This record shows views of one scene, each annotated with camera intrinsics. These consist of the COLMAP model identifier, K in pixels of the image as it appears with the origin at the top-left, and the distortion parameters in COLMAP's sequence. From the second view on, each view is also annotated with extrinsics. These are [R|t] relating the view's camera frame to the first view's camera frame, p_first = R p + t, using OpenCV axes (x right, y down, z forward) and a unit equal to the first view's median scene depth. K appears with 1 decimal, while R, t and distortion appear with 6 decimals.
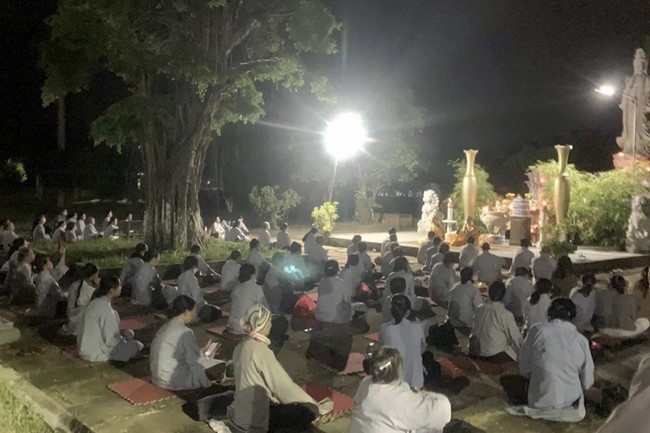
lens RADIAL K [[592.0, 0, 323.9], [0, 592.0, 201.8], [0, 0, 1]] dist [0.092751, -0.017395]
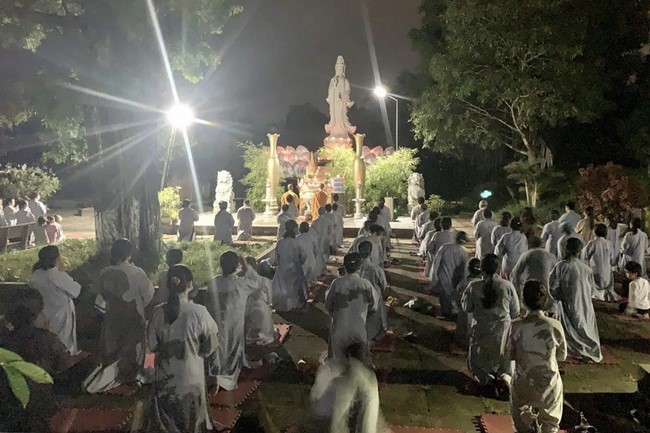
lens RADIAL K [[592.0, 0, 323.9], [0, 592.0, 201.8], [0, 0, 1]] dist [0.092751, -0.017395]
pose [[0.728790, -0.056243, 0.682423, -0.419234], [0.025300, 0.998152, 0.055245, -0.019400], [-0.684269, -0.022996, 0.728867, 0.132740]]
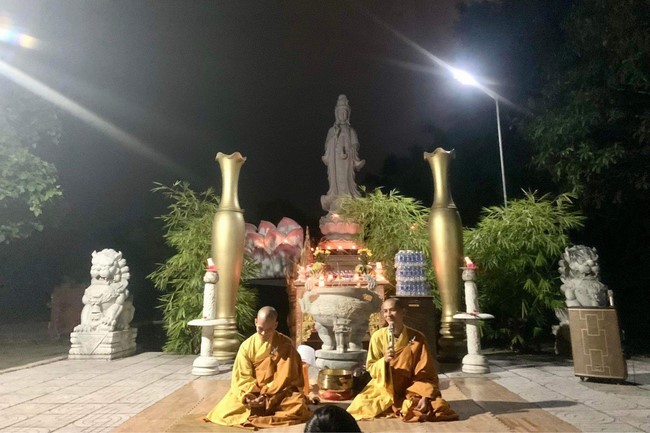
lens RADIAL K [[486.8, 0, 317.6], [0, 486.8, 189.7], [0, 0, 1]] dist [0.055522, -0.063654]
pose [[0.686632, 0.118166, 0.717338, 0.026640], [0.040903, 0.978860, -0.200399, 0.015095], [-0.725854, 0.166941, 0.667283, 0.679488]]
